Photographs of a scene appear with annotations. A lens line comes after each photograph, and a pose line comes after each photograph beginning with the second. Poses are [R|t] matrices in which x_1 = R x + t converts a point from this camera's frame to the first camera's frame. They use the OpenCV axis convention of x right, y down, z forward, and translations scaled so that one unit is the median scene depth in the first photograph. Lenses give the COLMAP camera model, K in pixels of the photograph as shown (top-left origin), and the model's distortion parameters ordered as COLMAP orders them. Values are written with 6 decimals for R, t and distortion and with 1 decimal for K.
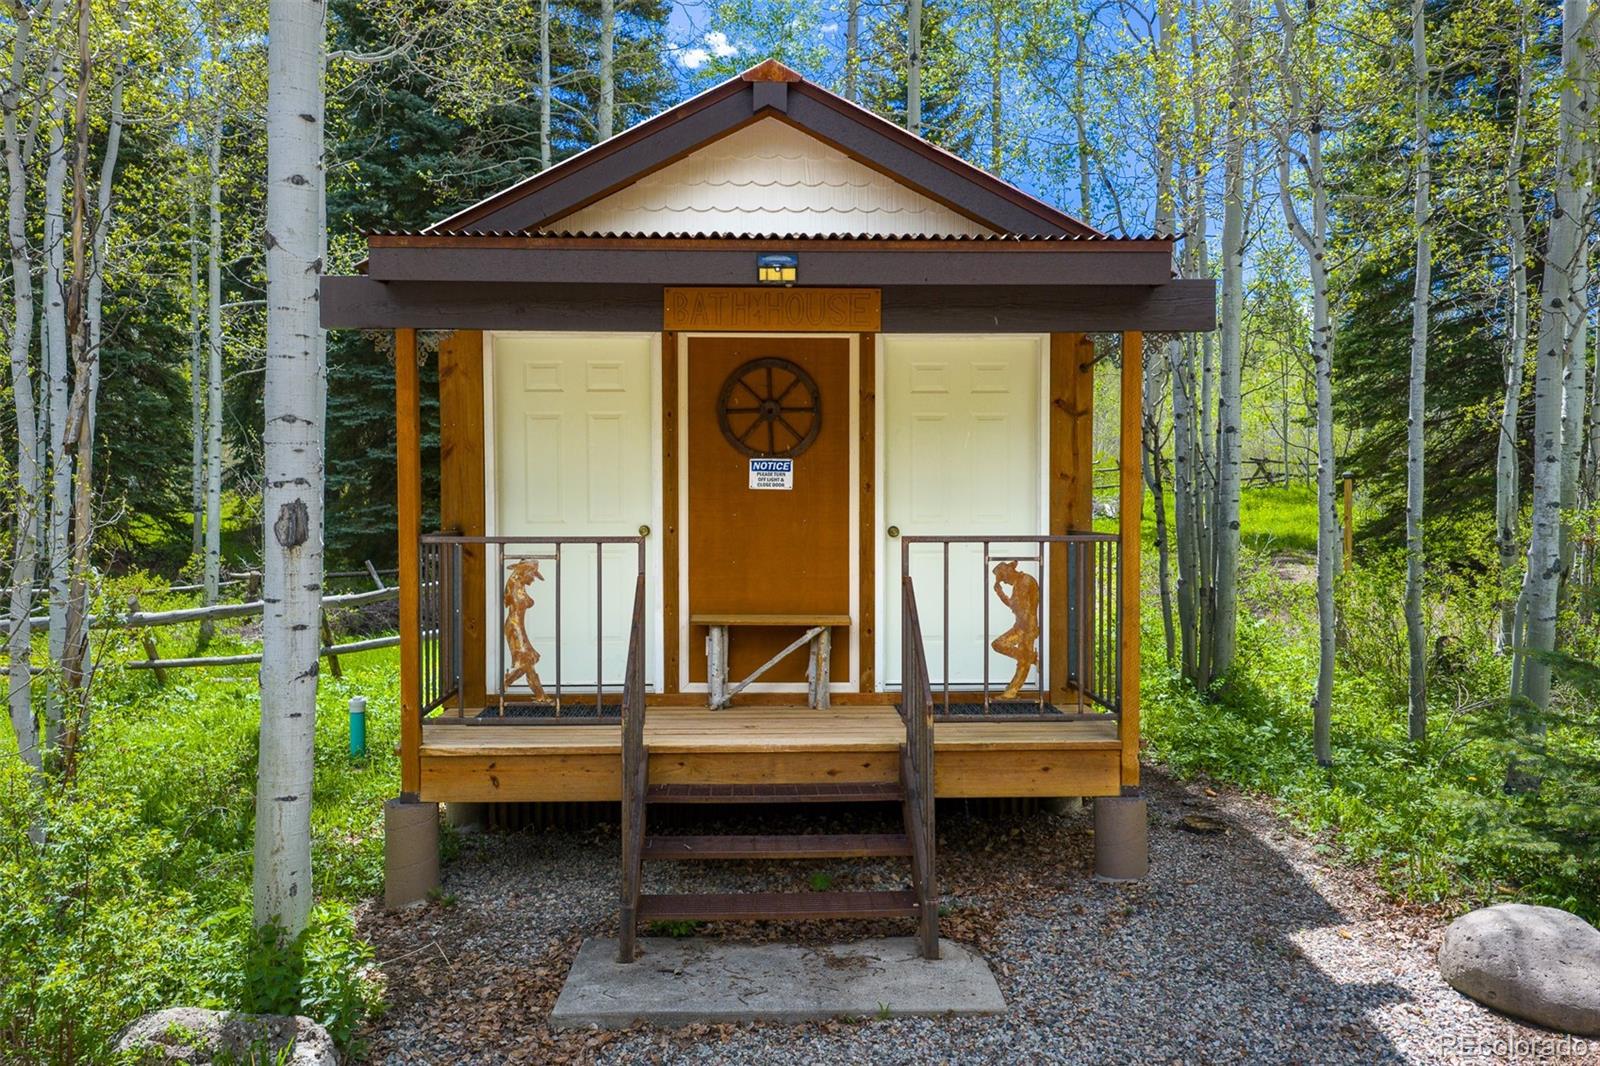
lens RADIAL K [[1310.1, 0, 800.0], [0, 1310.1, 533.0], [0, 0, 1]] dist [0.000805, -0.004094]
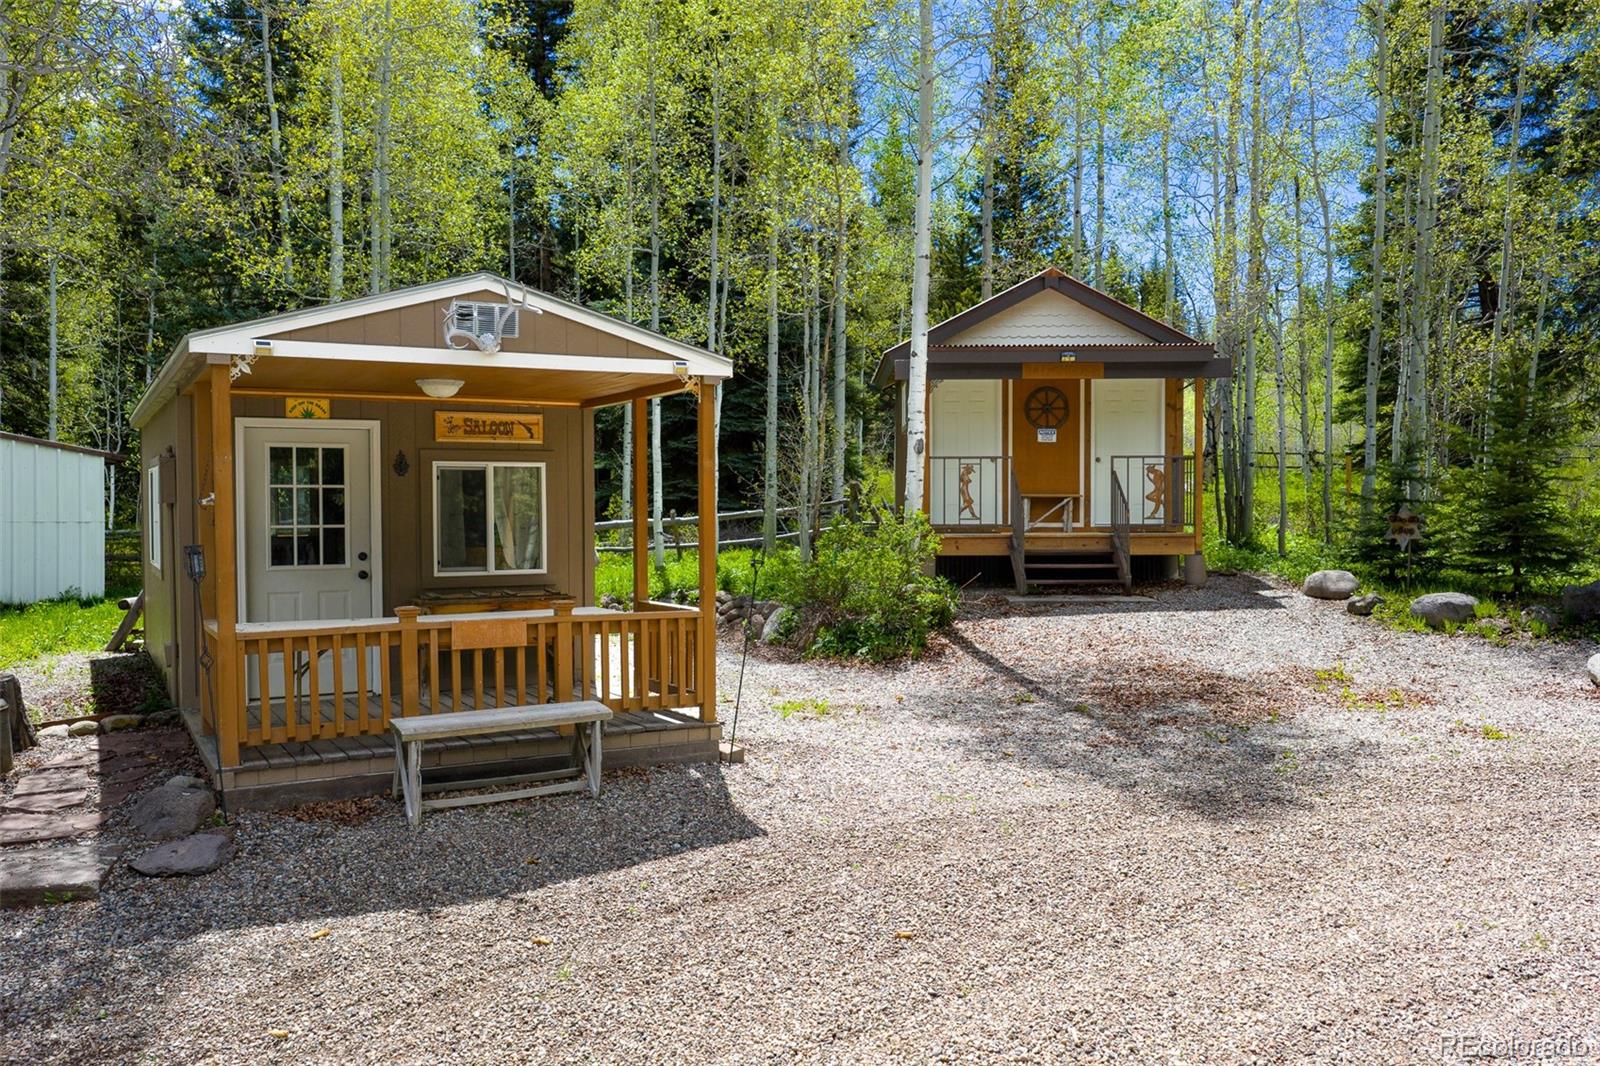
lens RADIAL K [[1310.1, 0, 800.0], [0, 1310.1, 533.0], [0, 0, 1]] dist [0.000805, -0.004094]
pose [[0.998517, -0.000448, -0.054434, -0.343538], [0.000187, 0.999989, -0.004789, 0.144867], [0.054436, 0.004772, 0.998506, -1.418267]]
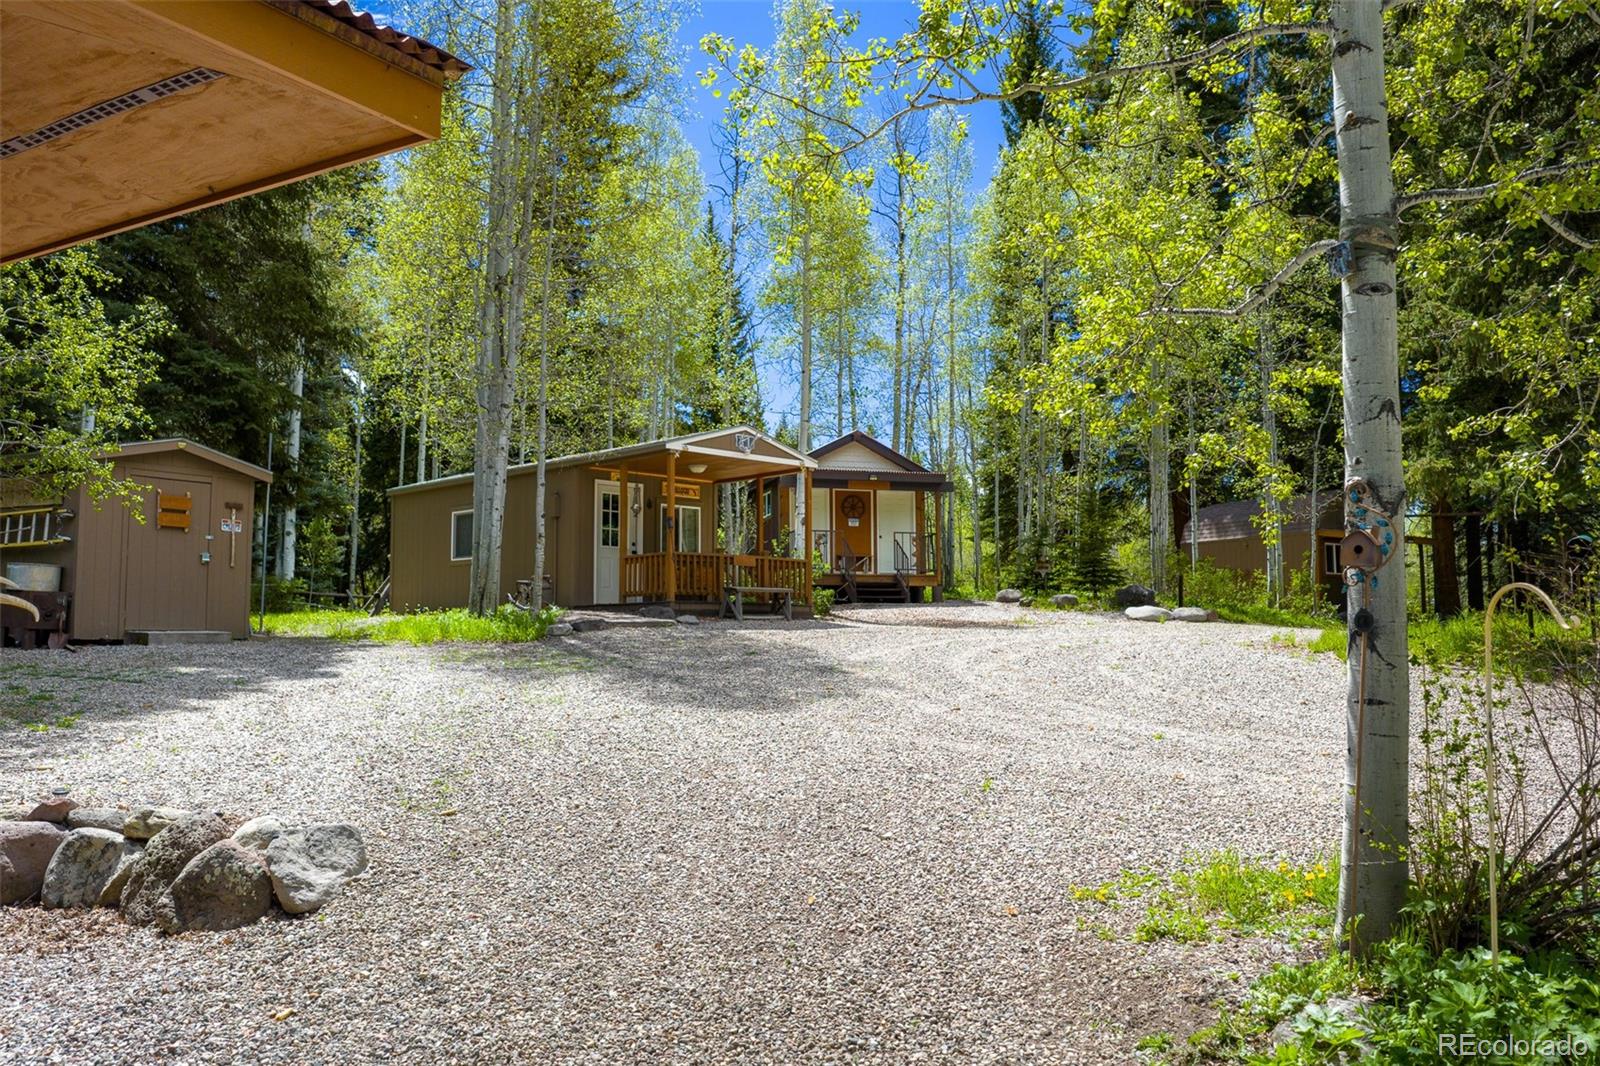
lens RADIAL K [[1310.1, 0, 800.0], [0, 1310.1, 533.0], [0, 0, 1]] dist [0.000805, -0.004094]
pose [[0.972308, 0.018269, 0.232987, -1.180640], [0.009383, 0.993084, -0.117027, 0.485114], [-0.233514, 0.115973, 0.965413, -3.057749]]
